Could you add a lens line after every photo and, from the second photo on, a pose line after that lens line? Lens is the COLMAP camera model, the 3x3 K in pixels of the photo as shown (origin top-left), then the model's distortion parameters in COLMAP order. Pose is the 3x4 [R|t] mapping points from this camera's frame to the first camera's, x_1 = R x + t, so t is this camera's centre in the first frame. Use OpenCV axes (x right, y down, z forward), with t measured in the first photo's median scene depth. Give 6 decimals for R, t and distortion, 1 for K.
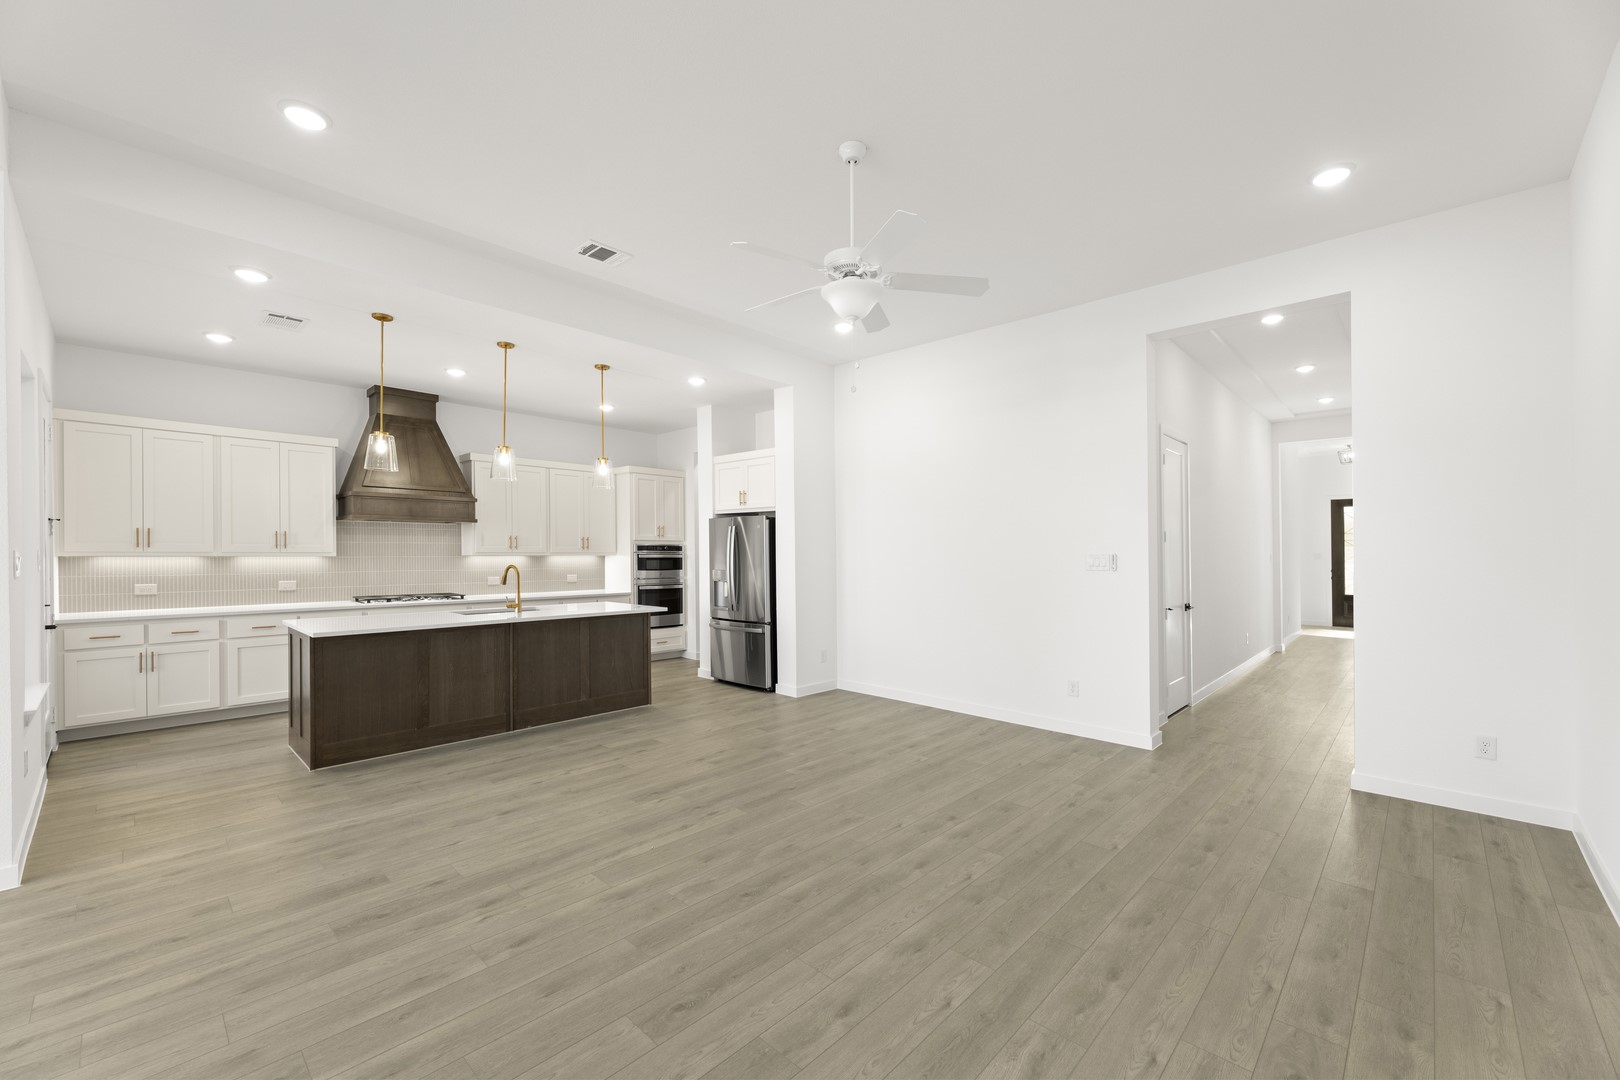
lens RADIAL K [[653.1, 0, 805.6], [0, 653.1, 561.1], [0, 0, 1]] dist [0.003670, 0.000261]
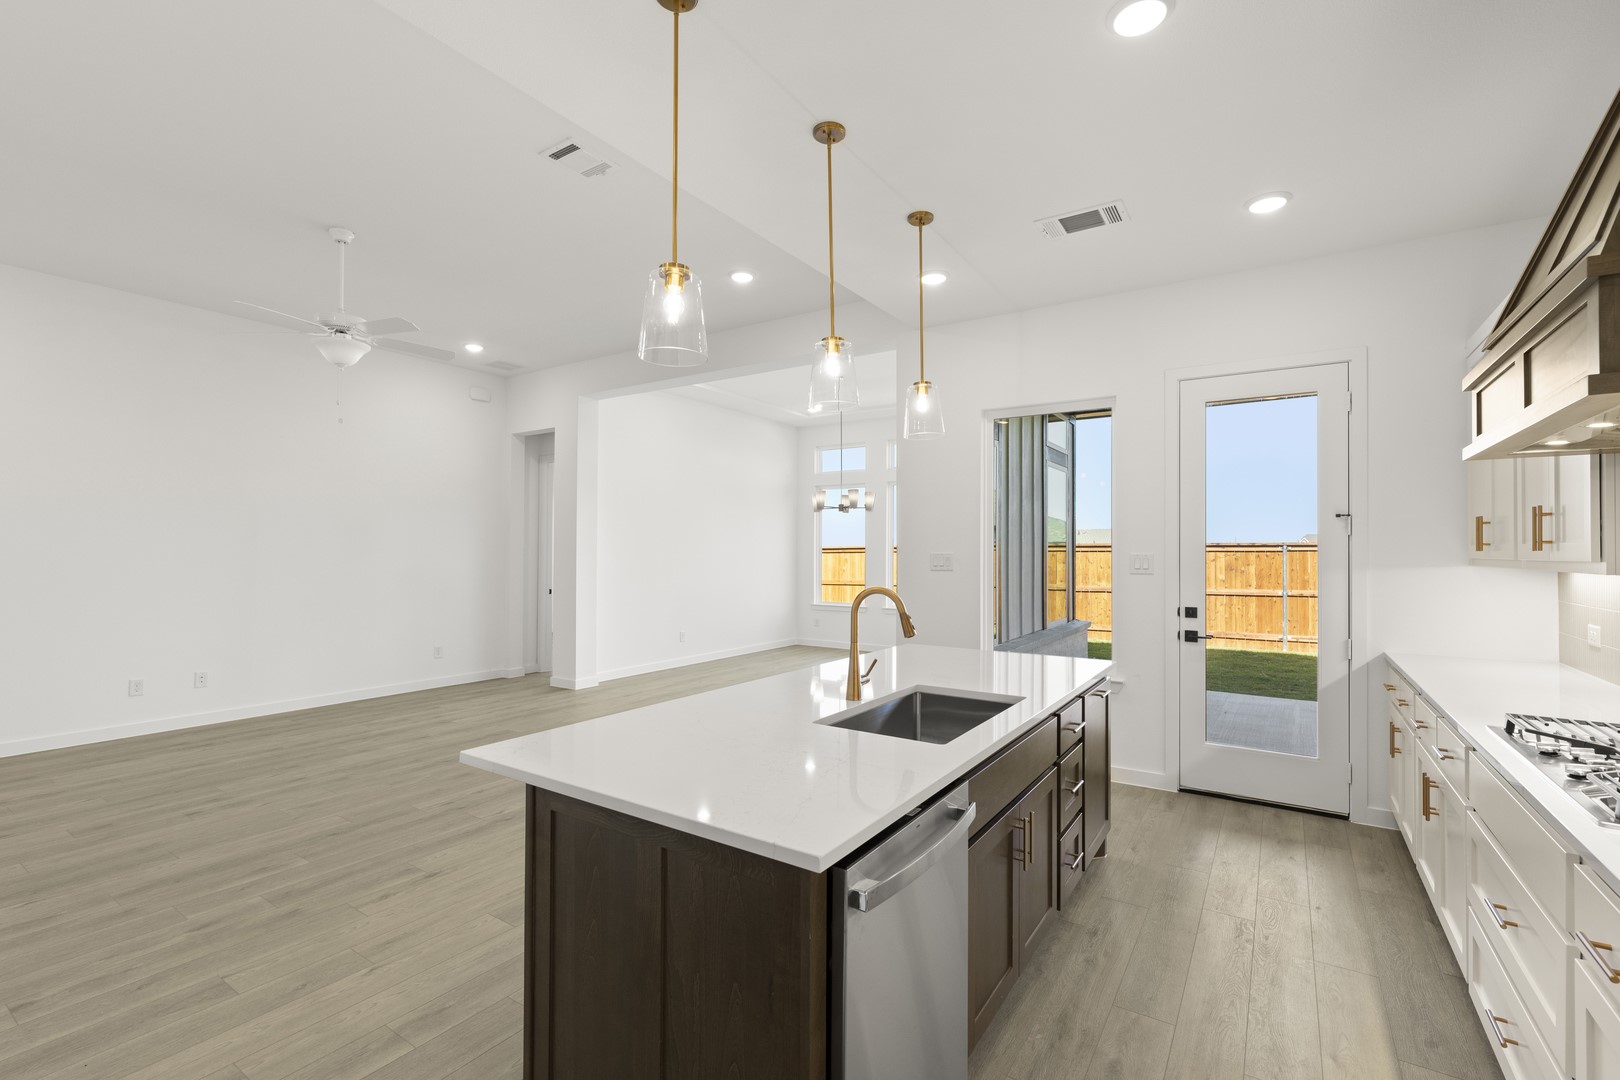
lens RADIAL K [[708.3, 0, 818.2], [0, 708.3, 543.0], [0, 0, 1]] dist [0.001989, 0.000879]
pose [[-0.982414, -0.010493, -0.186422, -0.313102], [-0.011080, 0.999936, 0.002111, -0.021997], [0.186388, 0.004139, -0.982468, 1.371703]]
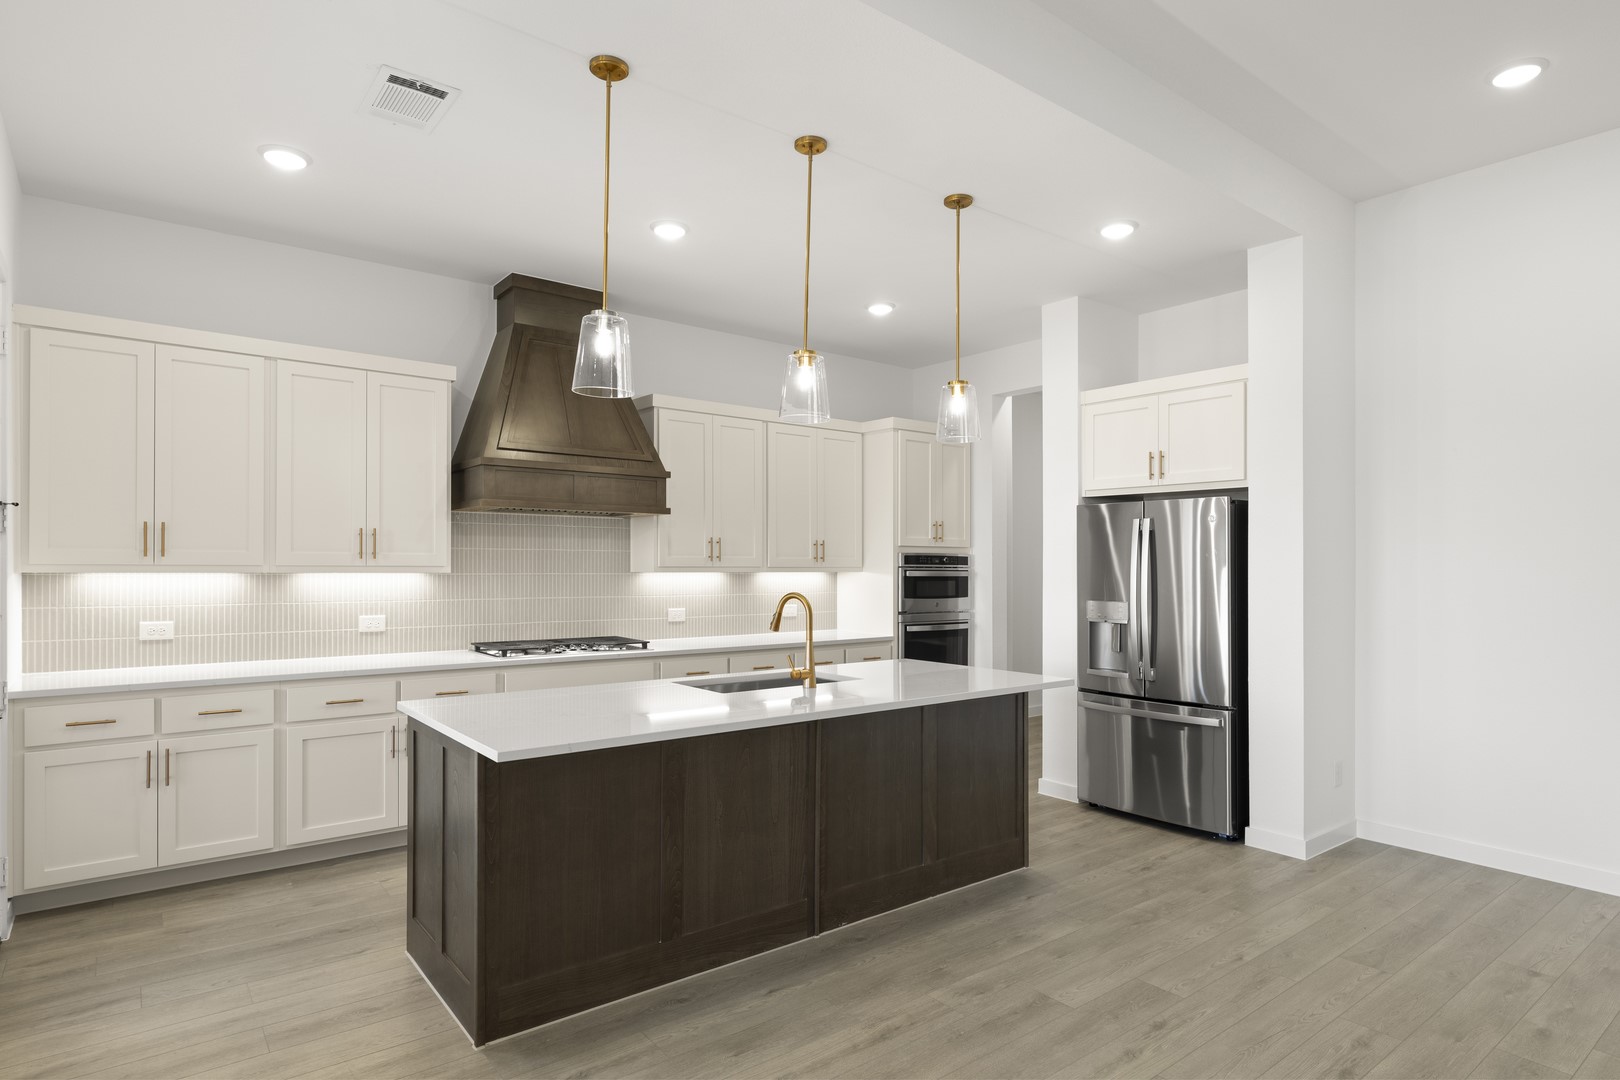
lens RADIAL K [[879.3, 0, 812.2], [0, 879.3, 571.2], [0, 0, 1]] dist [0.000657, 0.000504]
pose [[0.990105, 0.004155, -0.140270, -0.326247], [-0.005195, 0.999962, -0.007046, -0.005593], [0.140235, 0.007705, 0.990088, 0.314208]]
